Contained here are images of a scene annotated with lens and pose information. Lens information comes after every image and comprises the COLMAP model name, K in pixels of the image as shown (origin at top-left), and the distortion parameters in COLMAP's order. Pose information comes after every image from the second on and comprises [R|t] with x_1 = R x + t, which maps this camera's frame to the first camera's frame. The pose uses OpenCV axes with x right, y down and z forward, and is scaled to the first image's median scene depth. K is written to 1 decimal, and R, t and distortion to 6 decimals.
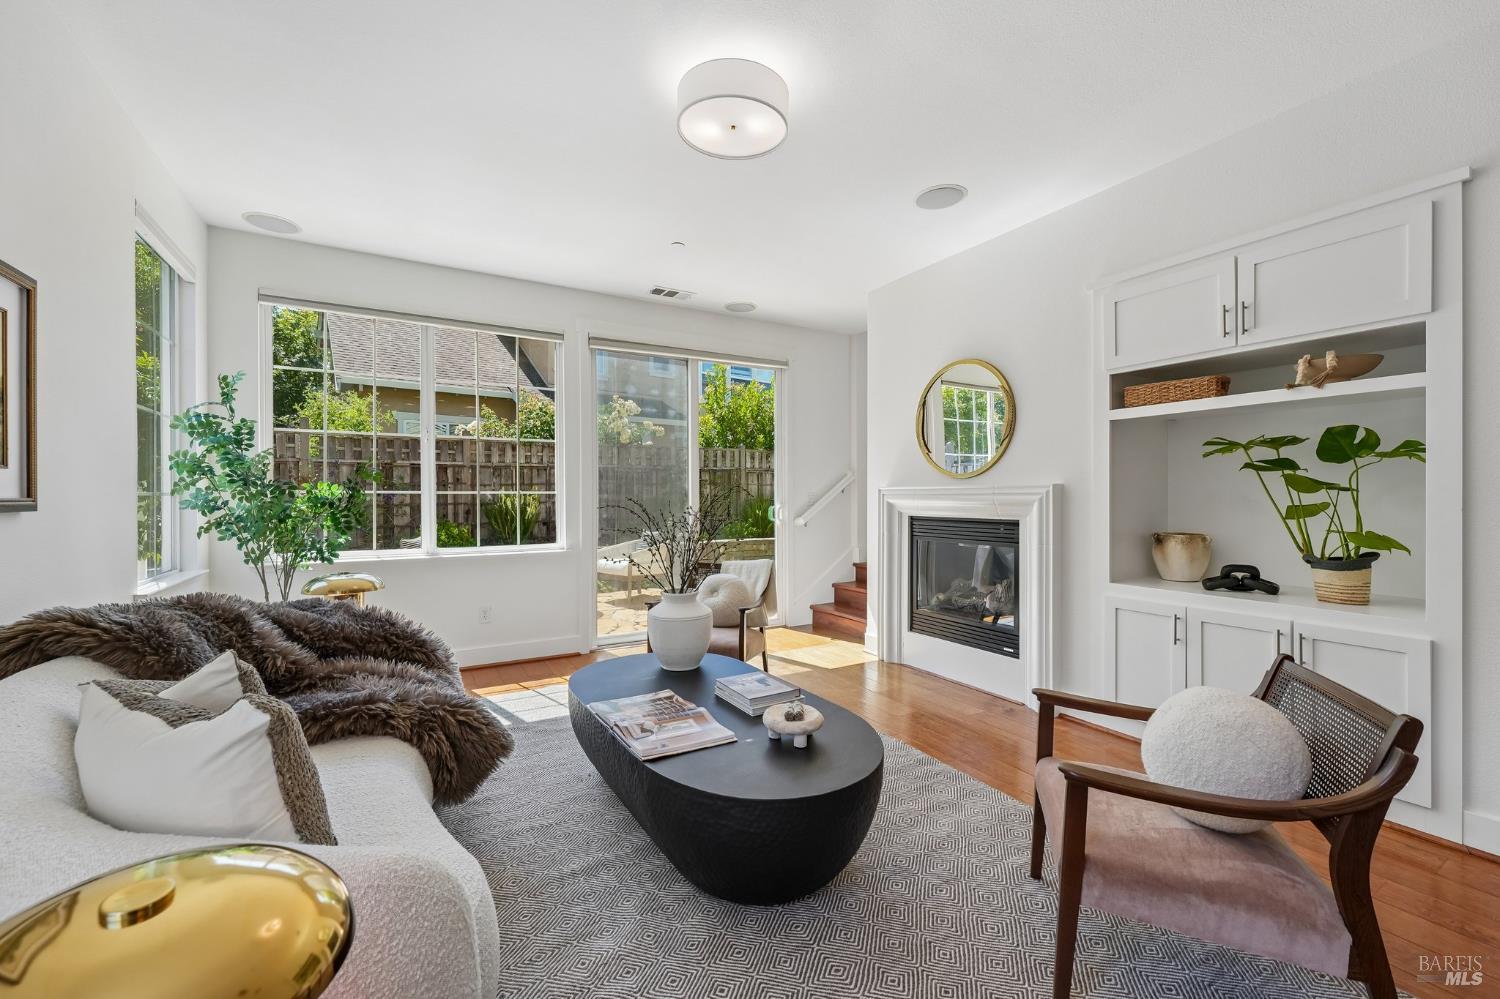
lens RADIAL K [[603.7, 0, 747.0], [0, 603.7, 497.3], [0, 0, 1]] dist [-0.001824, -0.000153]
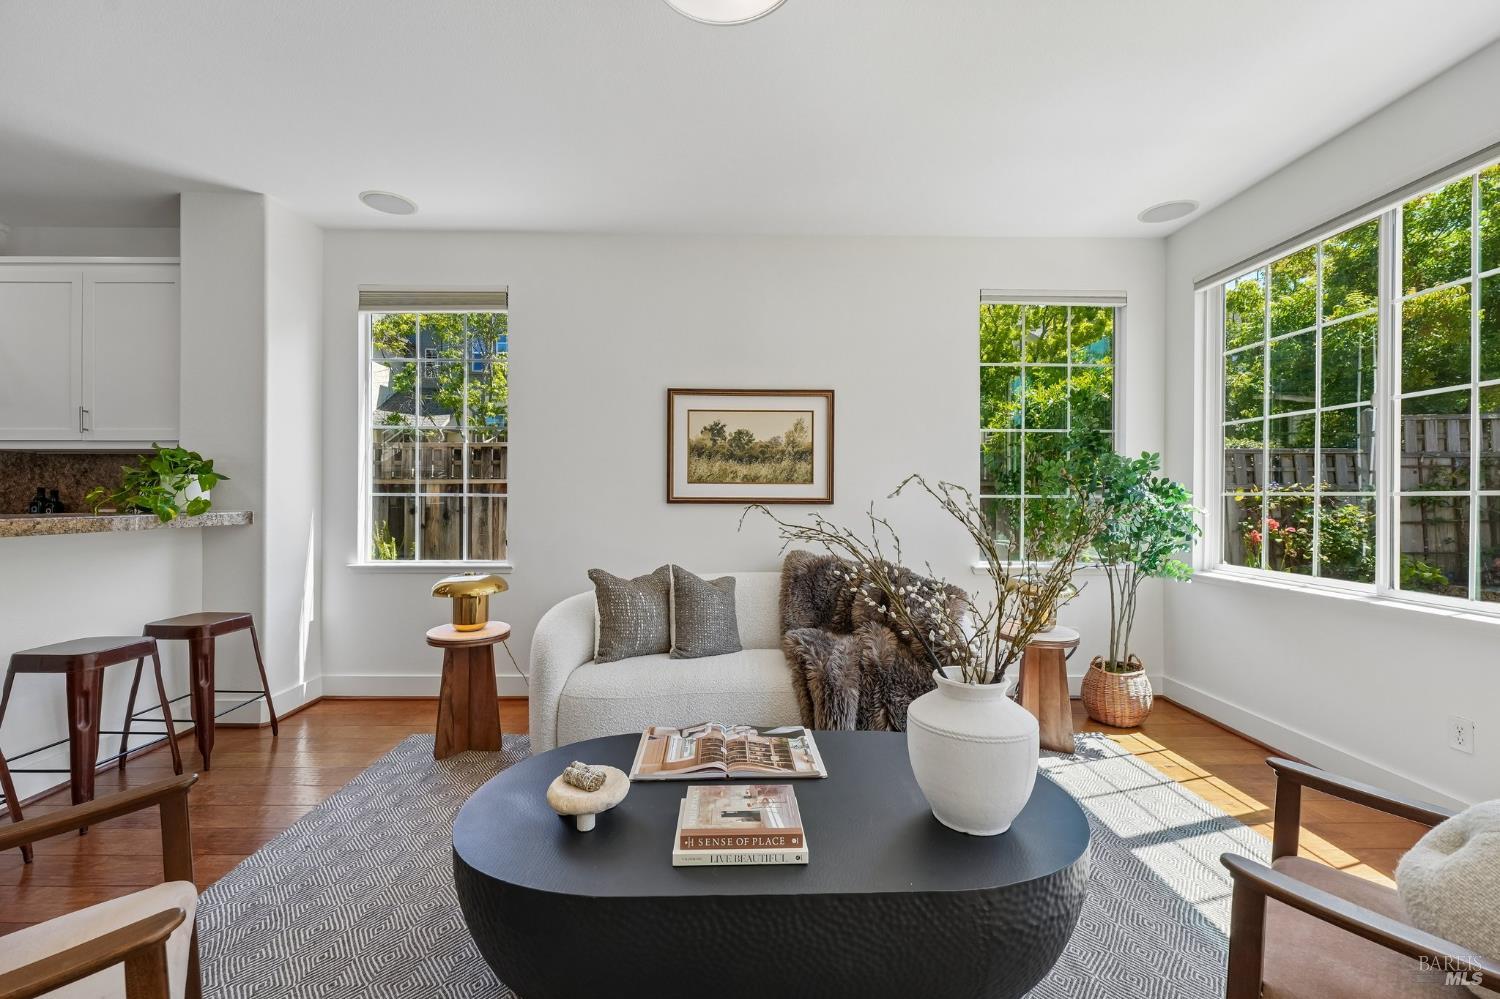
lens RADIAL K [[603.7, 0, 751.5], [0, 603.7, 504.1], [0, 0, 1]] dist [-0.001824, -0.000153]
pose [[-0.479340, 0.015964, -0.877484, 0.355567], [-0.007824, 0.999717, 0.022462, -0.010399], [0.877594, 0.017632, -0.479080, 0.841449]]
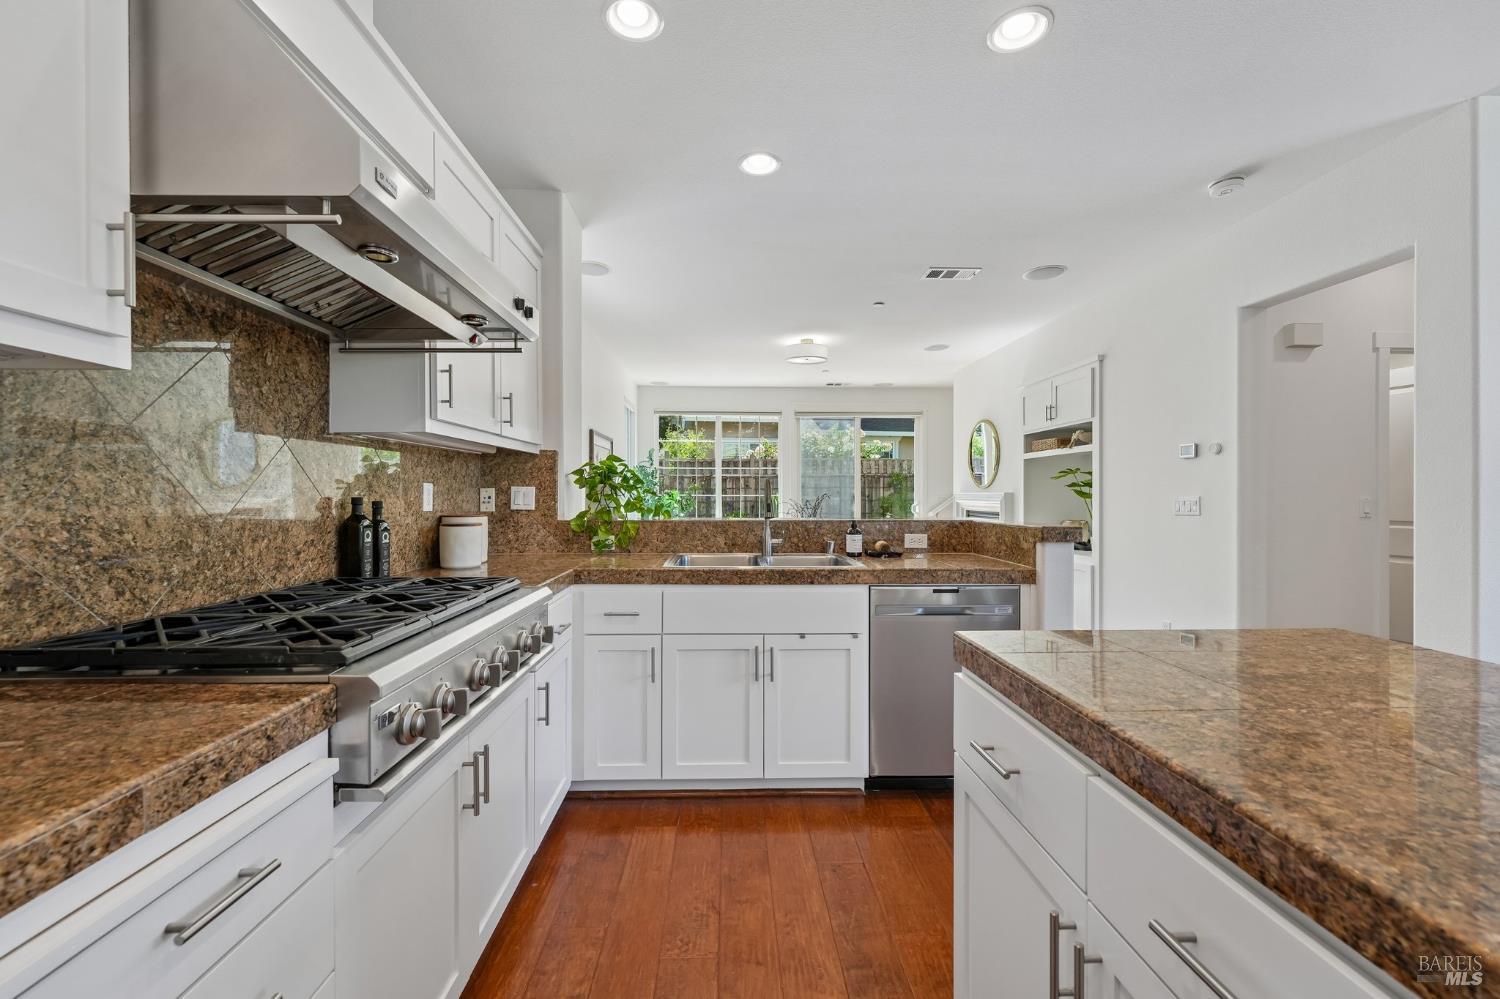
lens RADIAL K [[603.7, 0, 745.5], [0, 603.7, 496.1], [0, 0, 1]] dist [-0.001824, -0.000153]
pose [[0.881538, 0.002619, -0.472105, 0.603850], [-0.002754, 0.999996, 0.000406, -0.008278], [0.472104, 0.000942, 0.881542, -0.893509]]
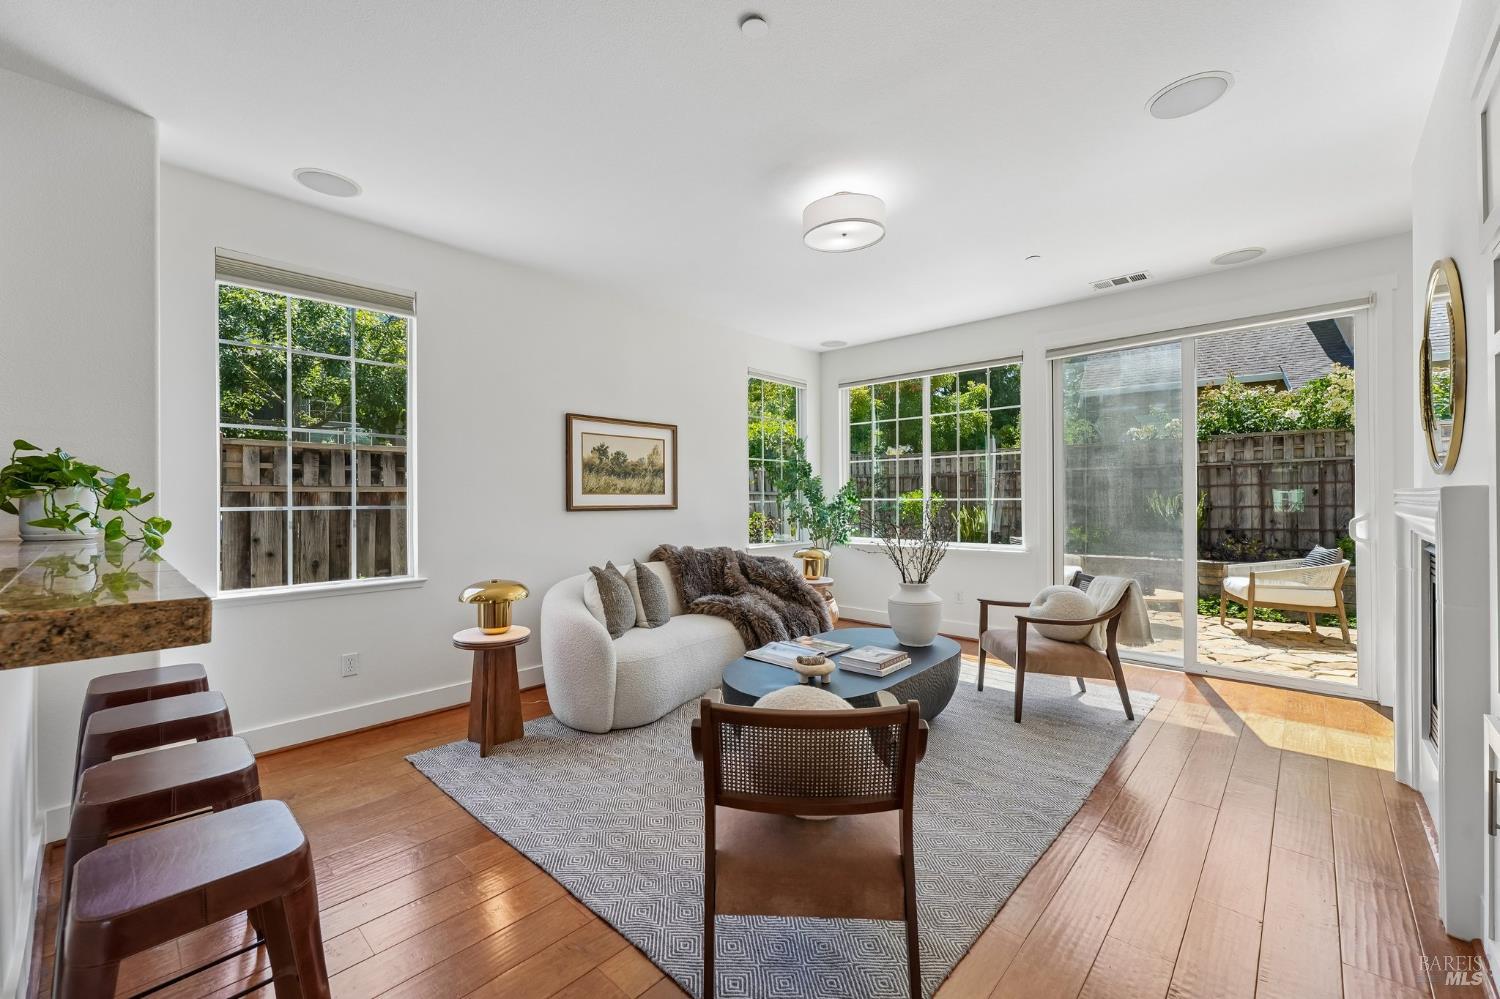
lens RADIAL K [[603.7, 0, 744.0], [0, 603.7, 499.8], [0, 0, 1]] dist [-0.001824, -0.000153]
pose [[0.291949, 0.000632, -0.956434, 0.748482], [0.002253, 0.999997, 0.001348, -0.011516], [0.956431, -0.002549, 0.291947, 0.236664]]
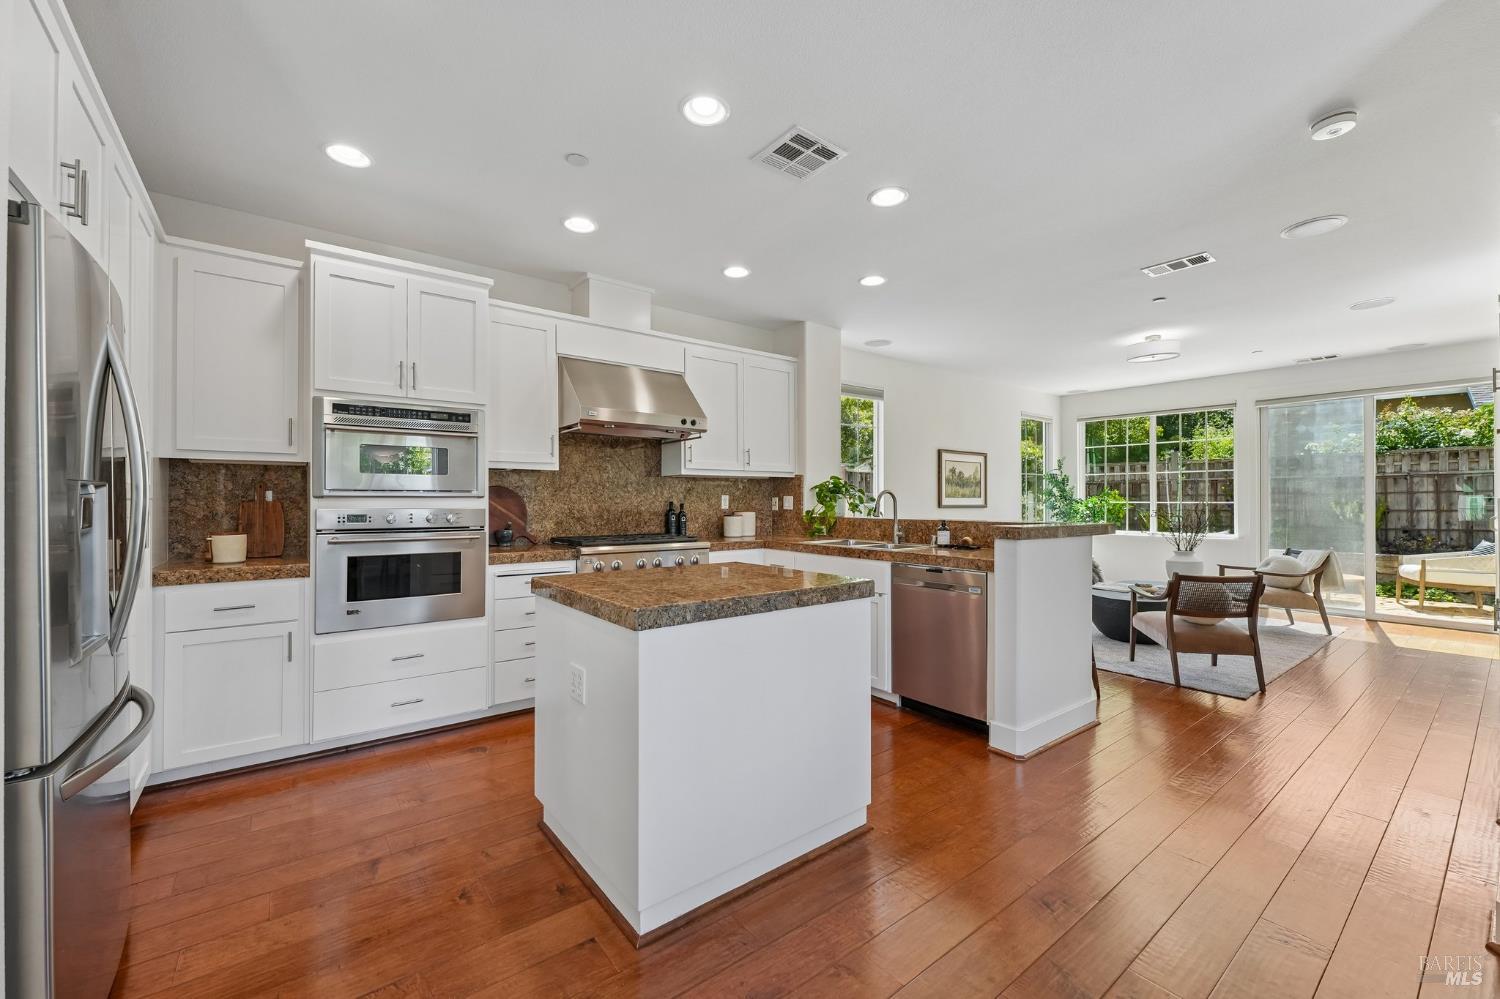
lens RADIAL K [[603.7, 0, 748.4], [0, 603.7, 498.5], [0, 0, 1]] dist [-0.001824, -0.000153]
pose [[0.136413, -0.003319, -0.990647, 1.355991], [-0.004307, 0.999983, -0.003943, -0.008683], [0.990643, 0.004805, 0.136396, -0.602742]]
